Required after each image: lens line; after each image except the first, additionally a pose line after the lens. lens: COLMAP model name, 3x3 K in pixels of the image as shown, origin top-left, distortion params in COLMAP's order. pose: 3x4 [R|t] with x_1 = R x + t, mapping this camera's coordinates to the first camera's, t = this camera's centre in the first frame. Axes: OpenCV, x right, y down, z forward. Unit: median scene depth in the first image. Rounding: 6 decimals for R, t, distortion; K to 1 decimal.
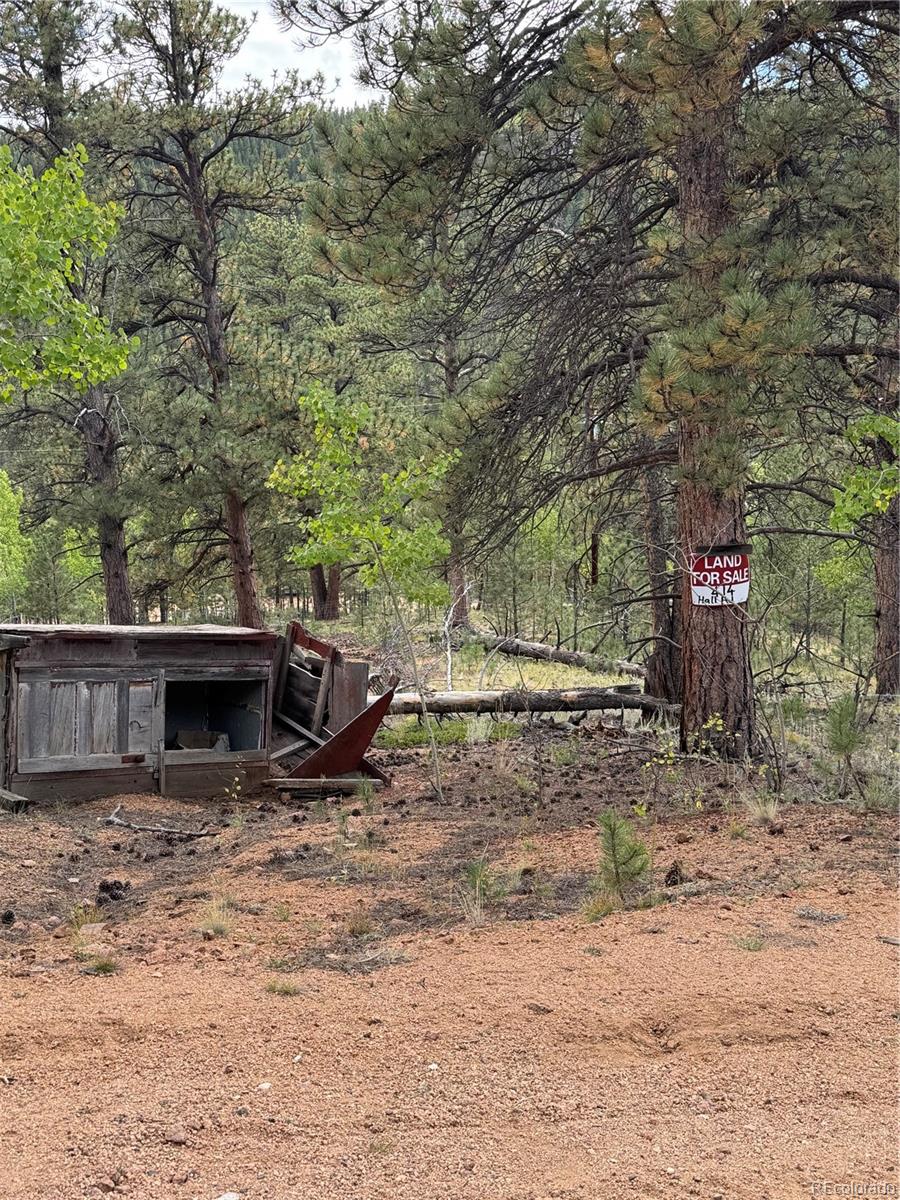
lens RADIAL K [[1347.2, 0, 448.7], [0, 1347.2, 601.4], [0, 0, 1]] dist [0.079867, 0.000000]
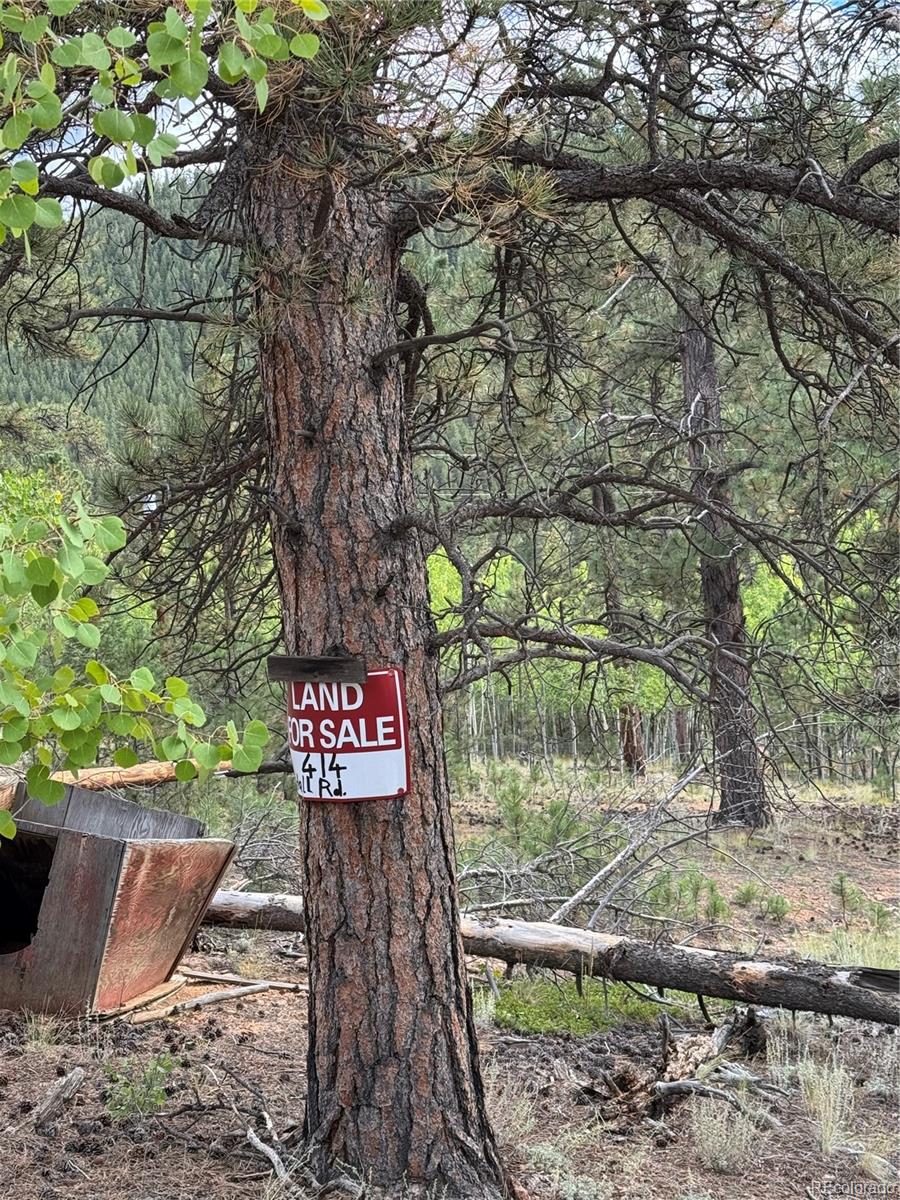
lens RADIAL K [[1942.8, 0, 449.3], [0, 1942.8, 598.3], [0, 0, 1]] dist [0.174802, 0.000000]
pose [[0.751698, 0.040958, -0.658234, 0.632581], [-0.077766, 0.996612, -0.026794, -0.046732], [0.654906, 0.071330, 0.752336, 0.562830]]
